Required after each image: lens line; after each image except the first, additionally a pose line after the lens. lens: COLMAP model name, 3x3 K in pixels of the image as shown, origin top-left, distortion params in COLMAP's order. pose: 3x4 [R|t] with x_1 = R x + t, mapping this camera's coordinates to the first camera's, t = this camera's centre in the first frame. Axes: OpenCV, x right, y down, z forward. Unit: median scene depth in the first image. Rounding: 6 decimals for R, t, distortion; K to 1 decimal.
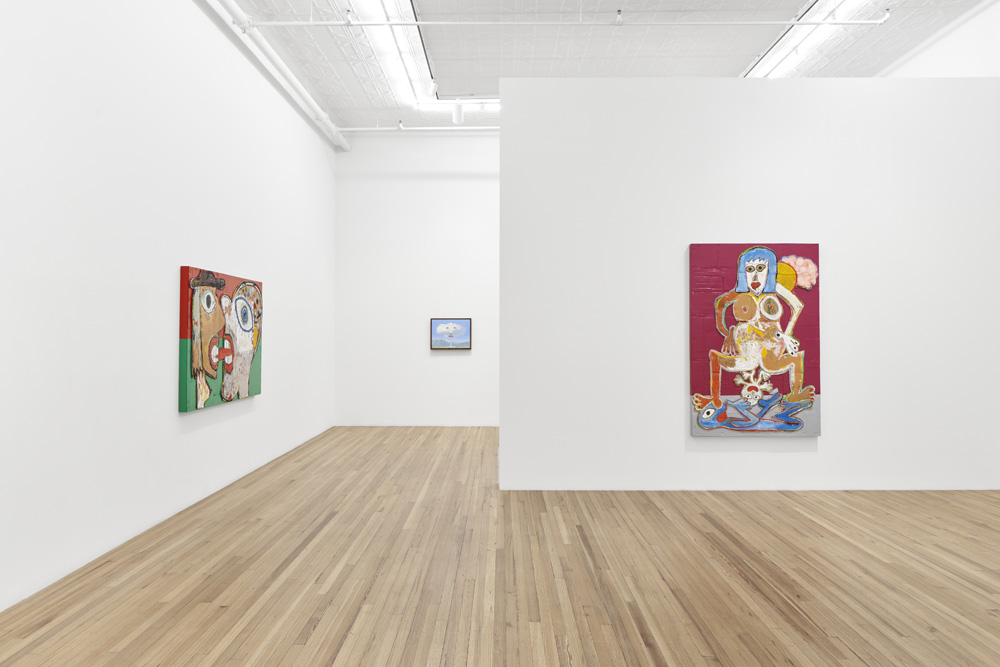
lens RADIAL K [[713.3, 0, 497.7], [0, 713.3, 330.8], [0, 0, 1]] dist [0.008426, -0.001616]
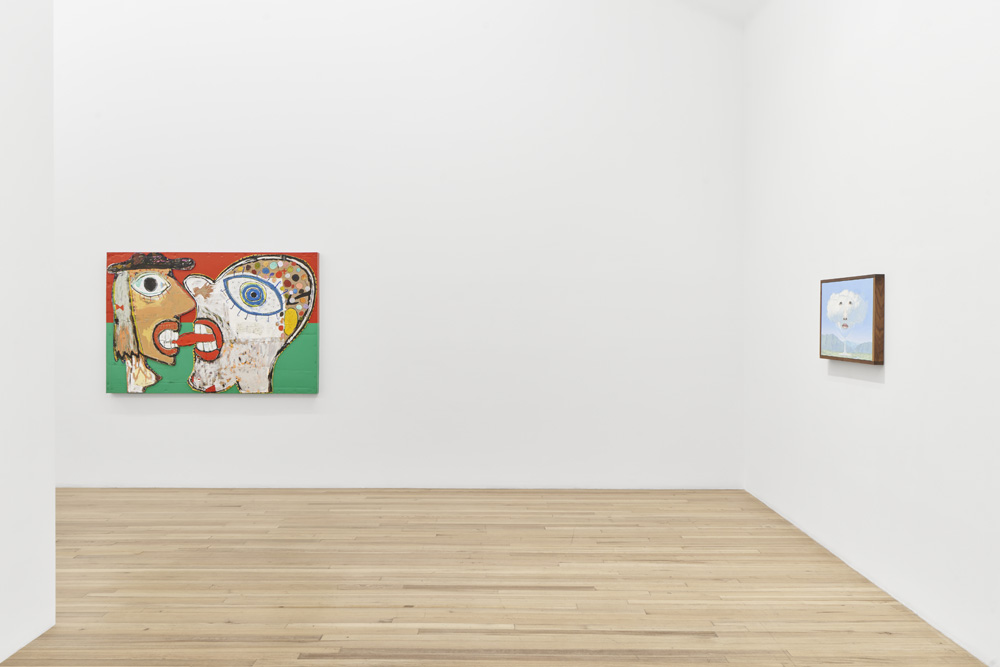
lens RADIAL K [[713.3, 0, 489.8], [0, 713.3, 318.0], [0, 0, 1]] dist [0.008426, -0.001616]
pose [[-0.007692, 0.005804, -0.999954, 0.749579], [0.004328, 0.999974, 0.005771, 0.001288], [0.999961, -0.004283, -0.007717, 1.955014]]
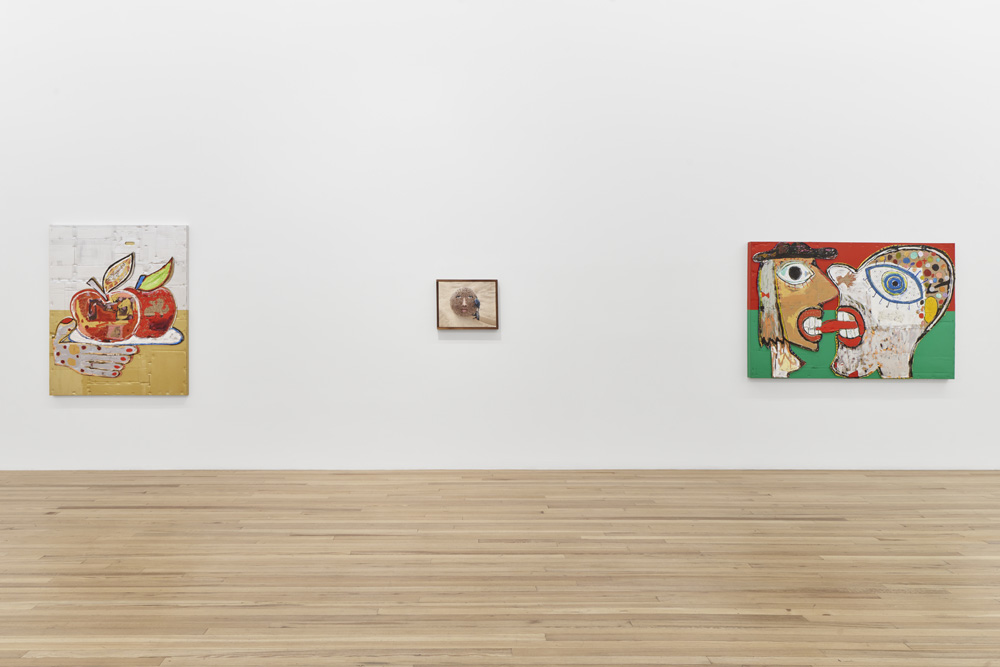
lens RADIAL K [[633.4, 0, 466.3], [0, 633.4, 307.4], [0, 0, 1]] dist [-0.007705, 0.001235]
pose [[0.008927, 0.007651, -0.999931, 0.639436], [-0.000258, 0.999971, 0.007649, 0.000718], [0.999960, 0.000189, 0.008928, 0.702917]]
